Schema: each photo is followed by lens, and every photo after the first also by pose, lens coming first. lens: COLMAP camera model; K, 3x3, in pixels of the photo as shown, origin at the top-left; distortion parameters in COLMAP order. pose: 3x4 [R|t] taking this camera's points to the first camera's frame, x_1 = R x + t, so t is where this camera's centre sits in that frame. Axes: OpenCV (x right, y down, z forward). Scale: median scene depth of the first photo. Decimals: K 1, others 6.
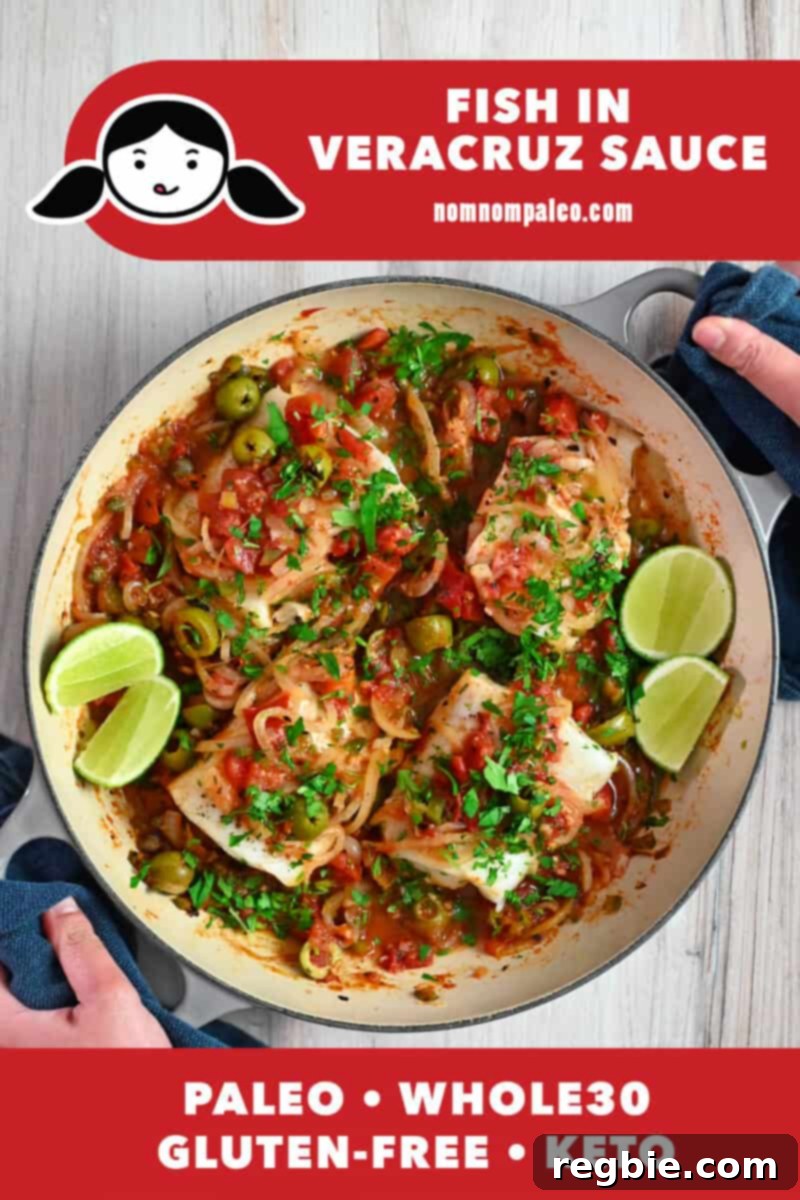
lens RADIAL K [[2237.0, 0, 400.0], [0, 2237.0, 600.0], [0, 0, 1]] dist [-0.032858, -0.120979]
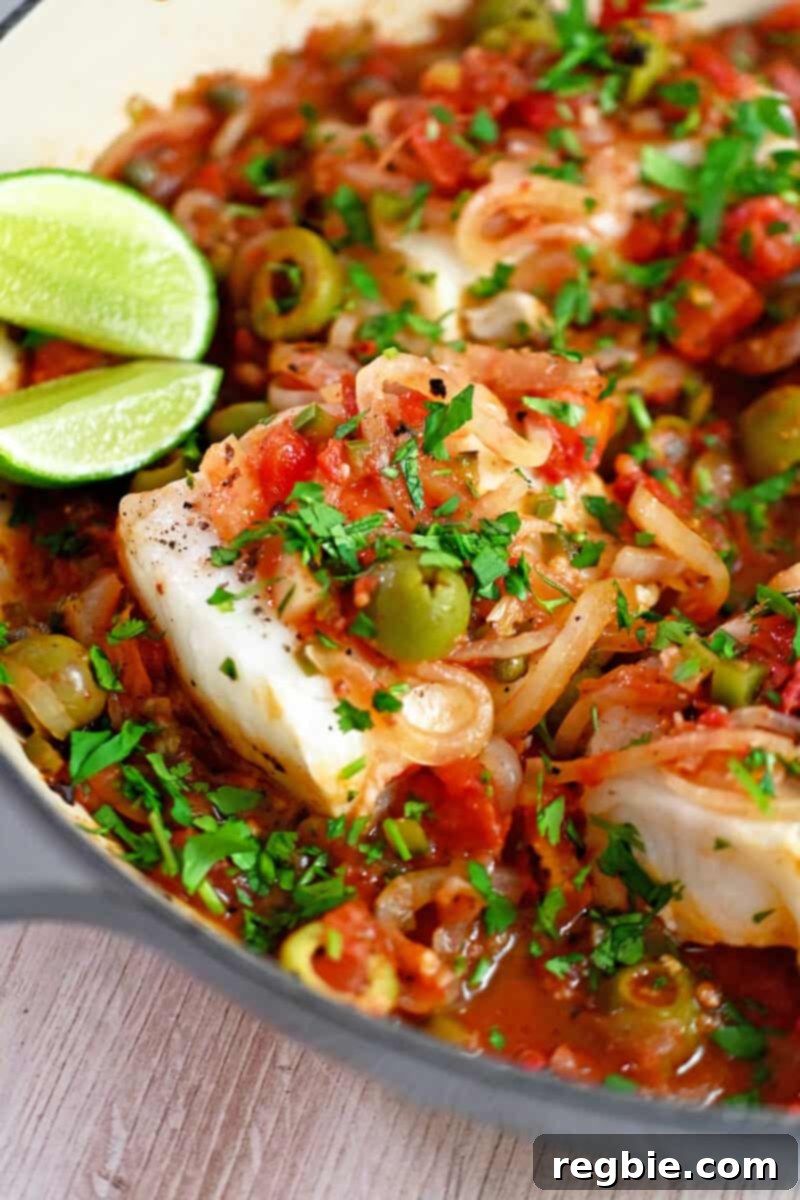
lens RADIAL K [[2237.0, 0, 400.0], [0, 2237.0, 600.0], [0, 0, 1]] dist [-0.032858, -0.120979]
pose [[0.957296, 0.196101, -0.212437, 0.039430], [-0.286362, 0.744231, -0.603420, 0.333069], [0.039771, 0.638486, 0.768605, 0.686763]]
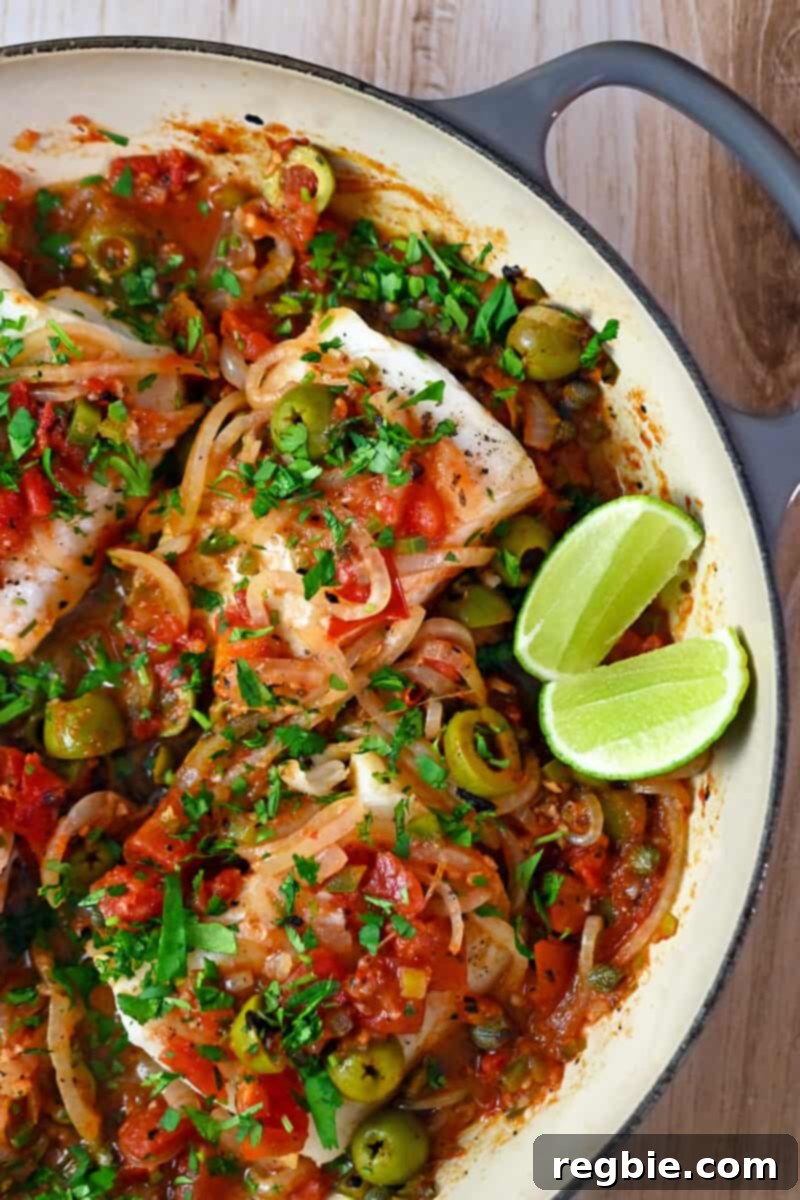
lens RADIAL K [[2237.0, 0, 400.0], [0, 2237.0, 600.0], [0, 0, 1]] dist [-0.032858, -0.120979]
pose [[-0.996826, -0.053856, -0.058634, -0.033609], [0.053177, -0.998499, 0.013074, 0.045274], [-0.059250, 0.009915, 0.998194, 0.419332]]
